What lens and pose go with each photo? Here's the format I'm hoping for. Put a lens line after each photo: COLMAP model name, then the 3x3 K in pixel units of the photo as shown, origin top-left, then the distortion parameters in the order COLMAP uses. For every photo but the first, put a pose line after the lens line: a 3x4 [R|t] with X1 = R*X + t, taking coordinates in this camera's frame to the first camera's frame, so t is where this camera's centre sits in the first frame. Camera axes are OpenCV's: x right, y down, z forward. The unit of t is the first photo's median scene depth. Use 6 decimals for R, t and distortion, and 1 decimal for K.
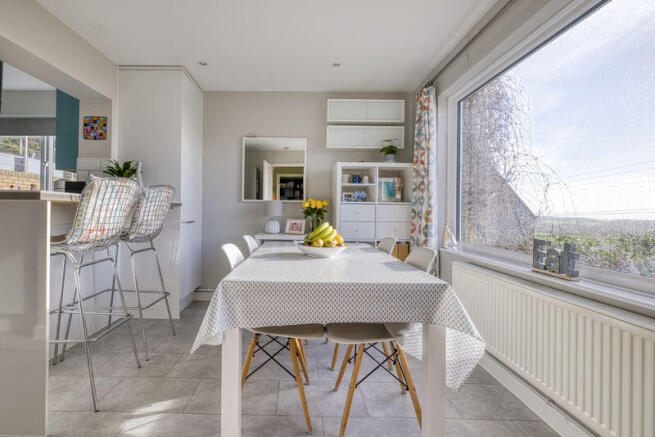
lens RADIAL K [[275.6, 0, 325.3], [0, 275.6, 211.8], [0, 0, 1]] dist [-0.012554, 0.000535]
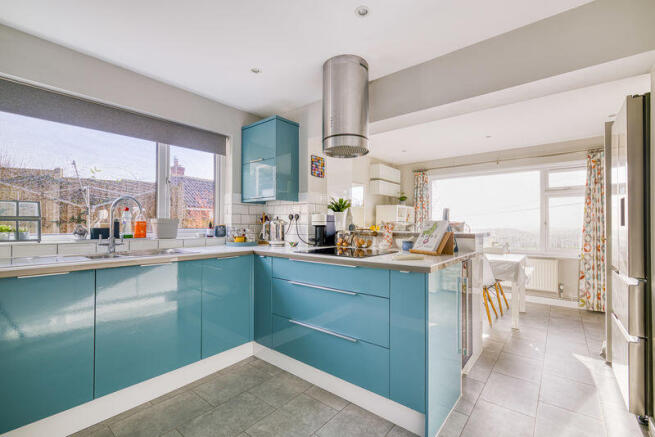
lens RADIAL K [[275.6, 0, 327.7], [0, 275.6, 220.3], [0, 0, 1]] dist [-0.012554, 0.000535]
pose [[0.629553, 0.000622, 0.776957, -1.702137], [0.009206, 0.999924, -0.008260, -0.075454], [-0.776903, 0.012353, 0.629499, 0.255856]]
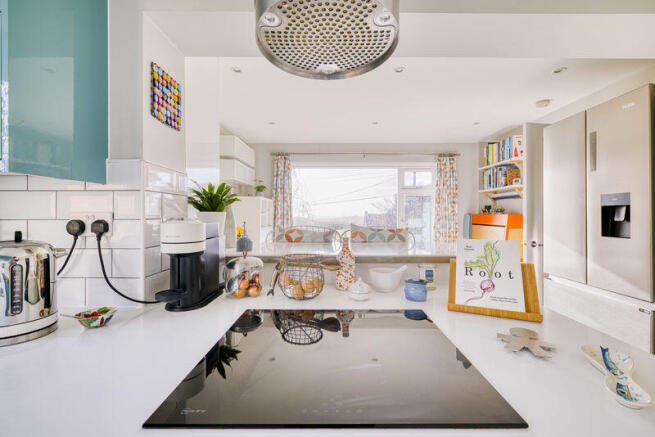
lens RADIAL K [[275.6, 0, 328.8], [0, 275.6, 212.8], [0, 0, 1]] dist [-0.012554, 0.000535]
pose [[0.000828, -0.007694, 0.999970, -1.294949], [0.004847, 0.999959, 0.007690, -0.122228], [-0.999988, 0.004841, 0.000865, 0.735140]]
